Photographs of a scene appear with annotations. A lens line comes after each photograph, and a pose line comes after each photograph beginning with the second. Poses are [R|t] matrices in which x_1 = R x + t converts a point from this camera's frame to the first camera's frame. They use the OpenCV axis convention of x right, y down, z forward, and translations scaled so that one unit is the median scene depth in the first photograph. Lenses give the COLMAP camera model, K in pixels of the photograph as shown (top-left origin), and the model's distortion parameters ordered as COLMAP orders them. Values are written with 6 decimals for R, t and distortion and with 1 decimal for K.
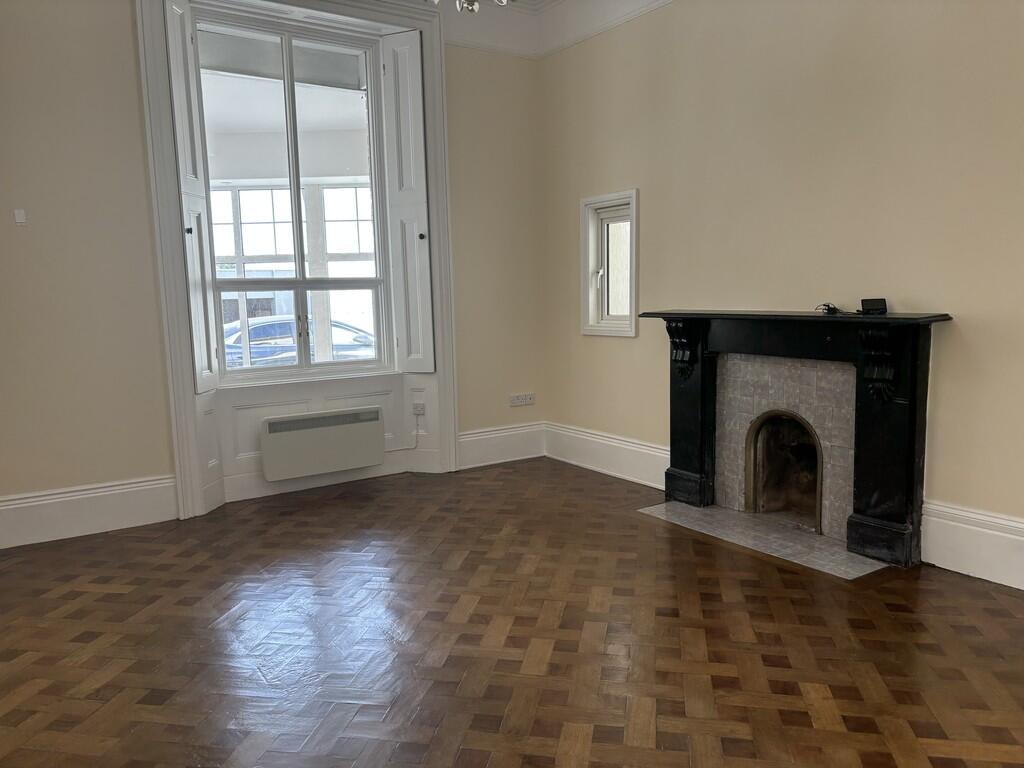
lens RADIAL K [[777.3, 0, 512.0], [0, 777.3, 384.0], [0, 0, 1]] dist [0.092209, -0.110679]
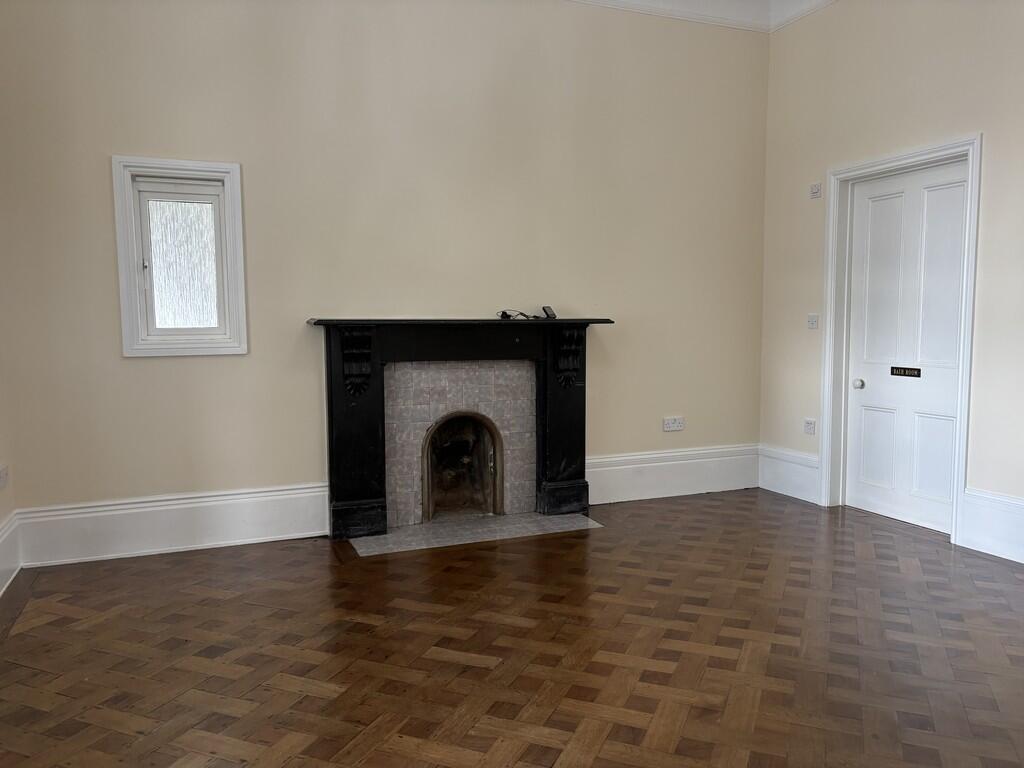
lens RADIAL K [[777.3, 0, 512.0], [0, 777.3, 384.0], [0, 0, 1]] dist [0.092209, -0.110679]
pose [[0.206866, -0.061505, 0.976434, -0.654578], [0.122283, 0.991821, 0.036567, -0.032945], [-0.970697, 0.111837, 0.212695, 0.694840]]
